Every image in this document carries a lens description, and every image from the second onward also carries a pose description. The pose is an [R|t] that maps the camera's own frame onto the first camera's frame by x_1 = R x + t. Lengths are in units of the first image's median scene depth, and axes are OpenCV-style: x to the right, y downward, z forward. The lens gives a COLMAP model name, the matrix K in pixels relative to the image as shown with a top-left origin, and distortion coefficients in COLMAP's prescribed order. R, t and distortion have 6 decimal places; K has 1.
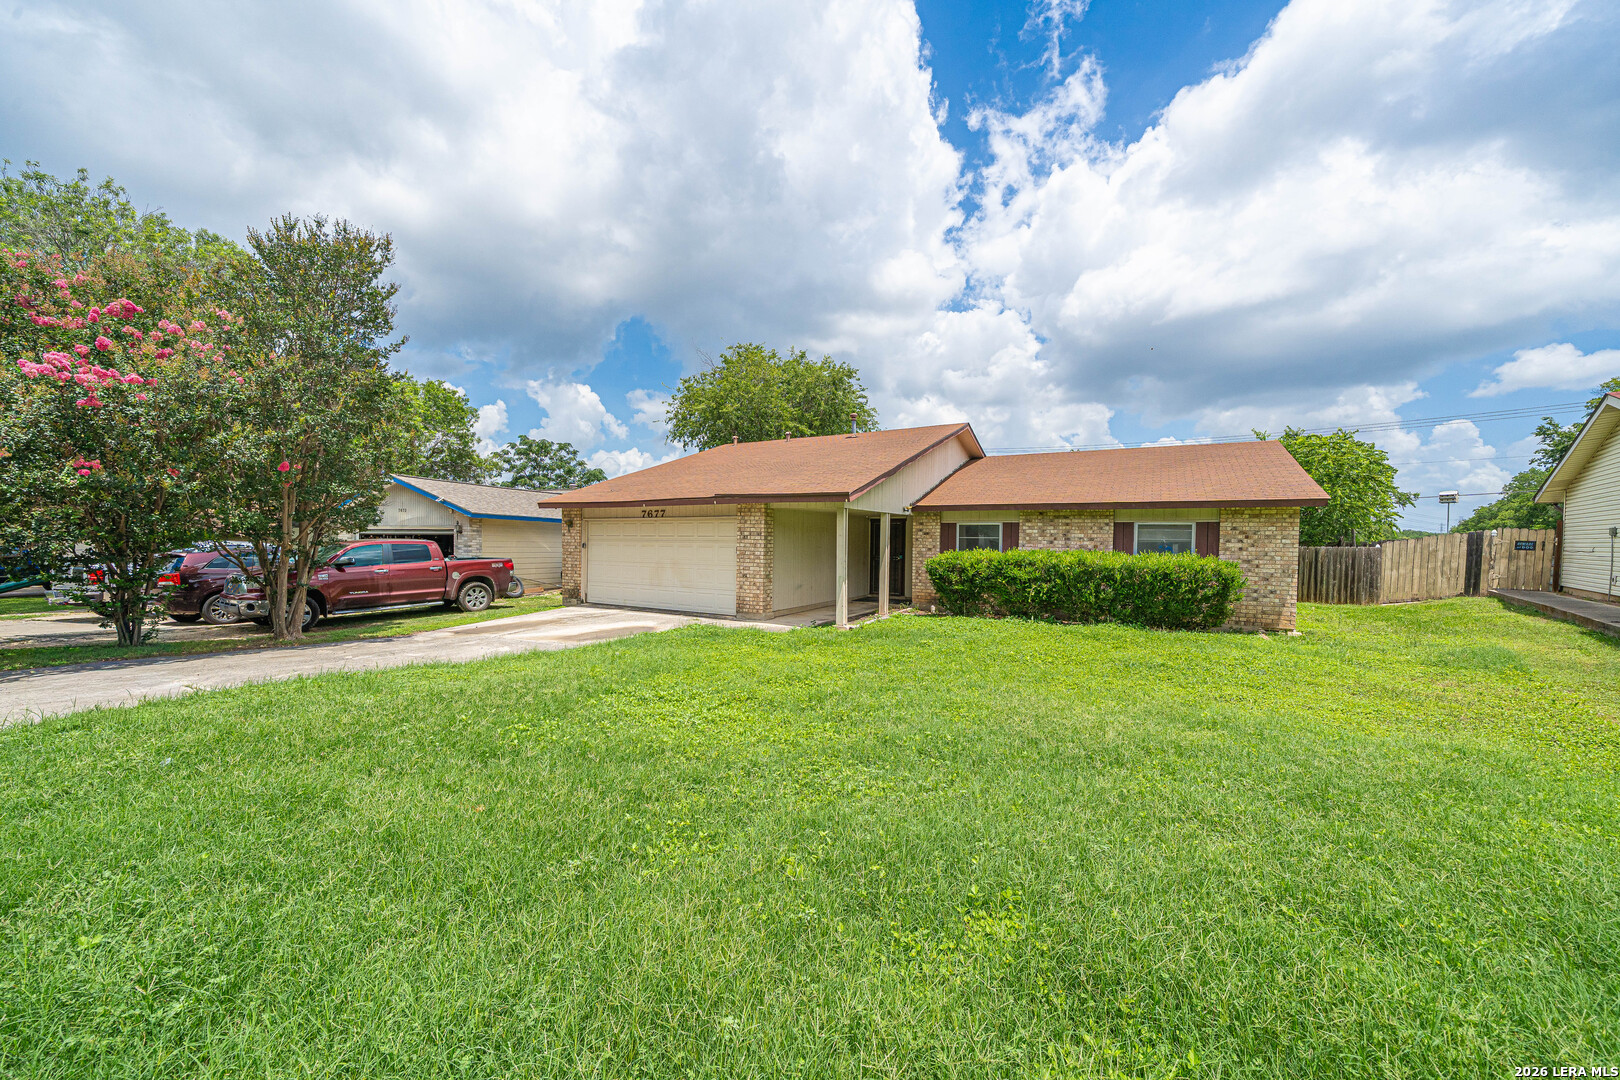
lens RADIAL K [[572.7, 0, 816.7], [0, 572.7, 537.7], [0, 0, 1]] dist [-0.000322, -0.000080]
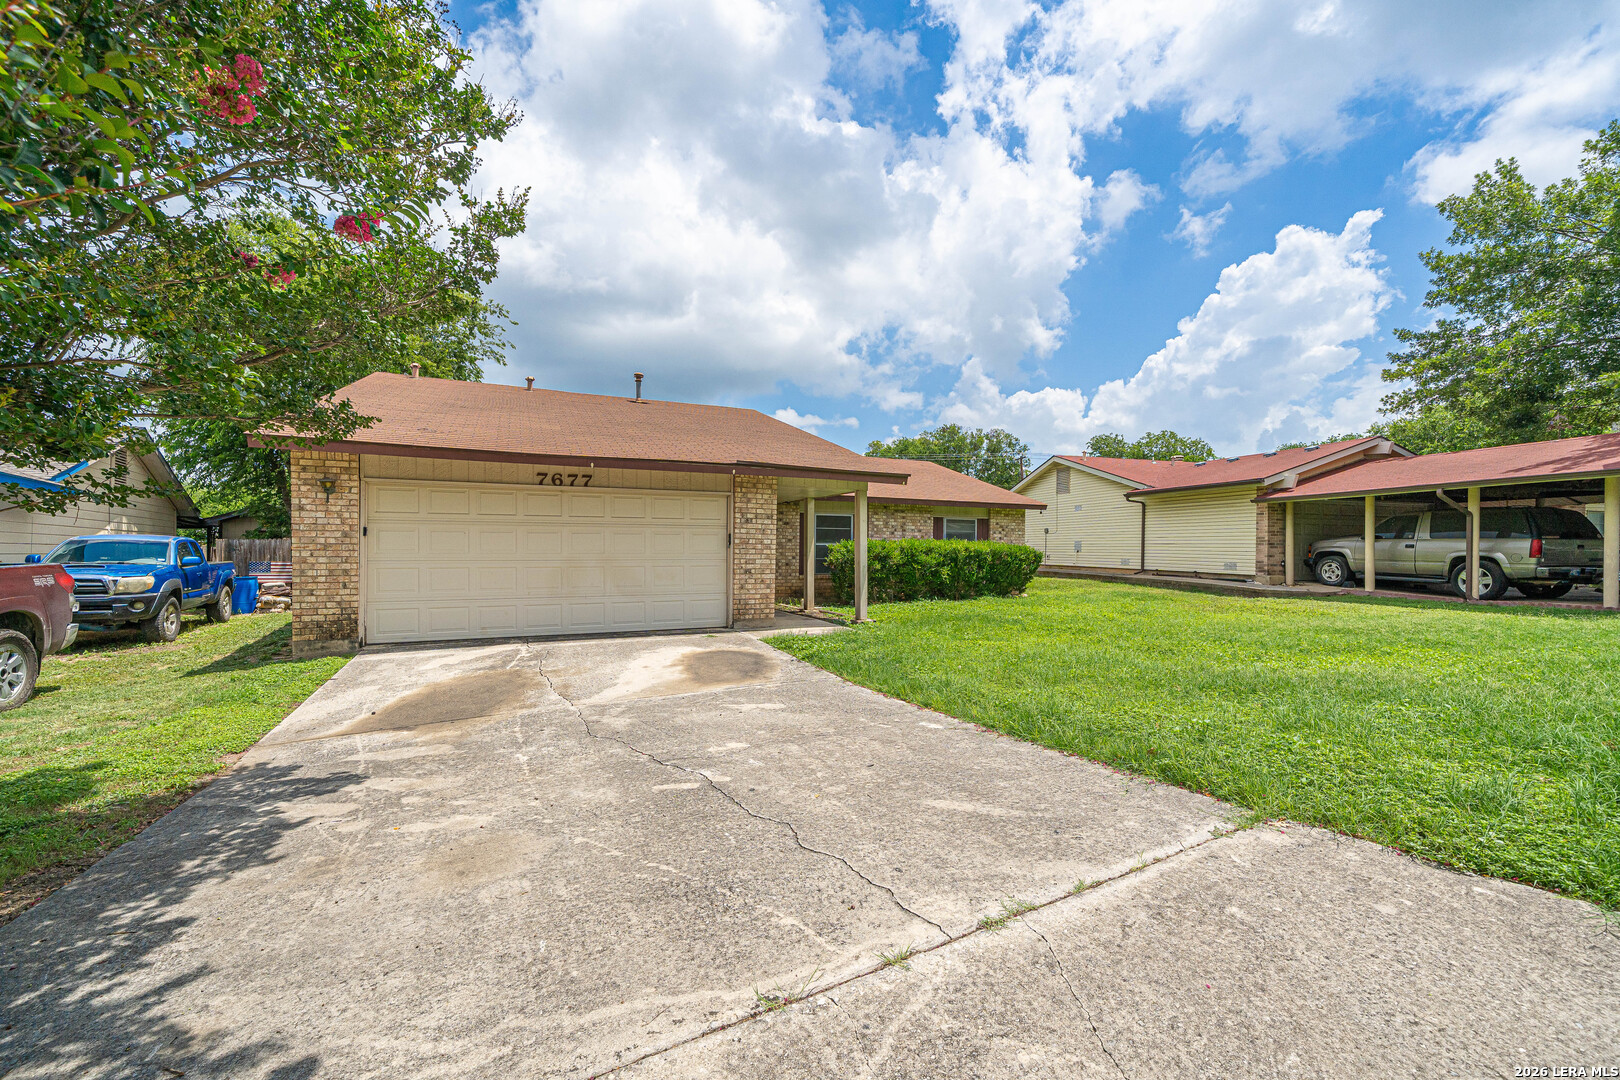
lens RADIAL K [[655.5, 0, 816.5], [0, 655.5, 541.3], [0, 0, 1]] dist [-0.000031, -0.000043]
pose [[0.570172, 0.000436, 0.821525, -0.749272], [-0.002896, 0.999995, 0.001480, 0.023250], [-0.821520, -0.003223, 0.570170, 0.404214]]
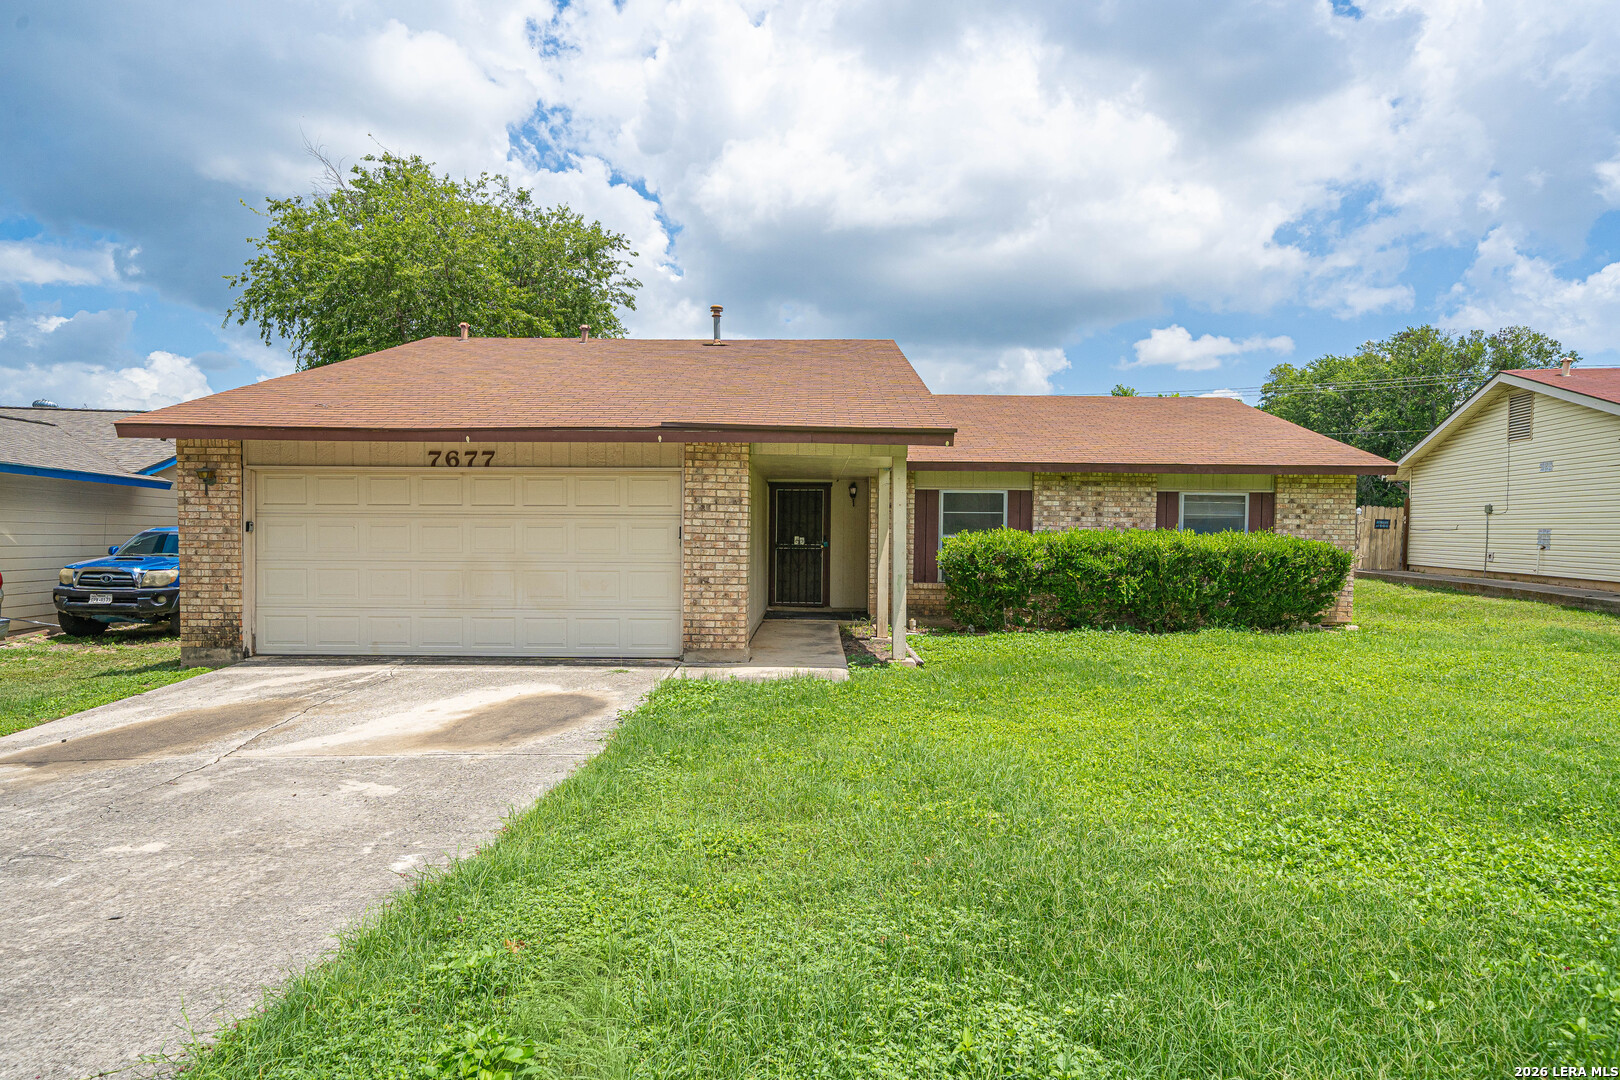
lens RADIAL K [[890.9, 0, 806.0], [0, 890.9, 549.6], [0, 0, 1]] dist [-0.000772, 0.001901]
pose [[0.869521, -0.016015, 0.493636, -0.427697], [-0.000431, 0.999449, 0.033184, 0.009588], [-0.493895, -0.029067, 0.869035, 0.225405]]
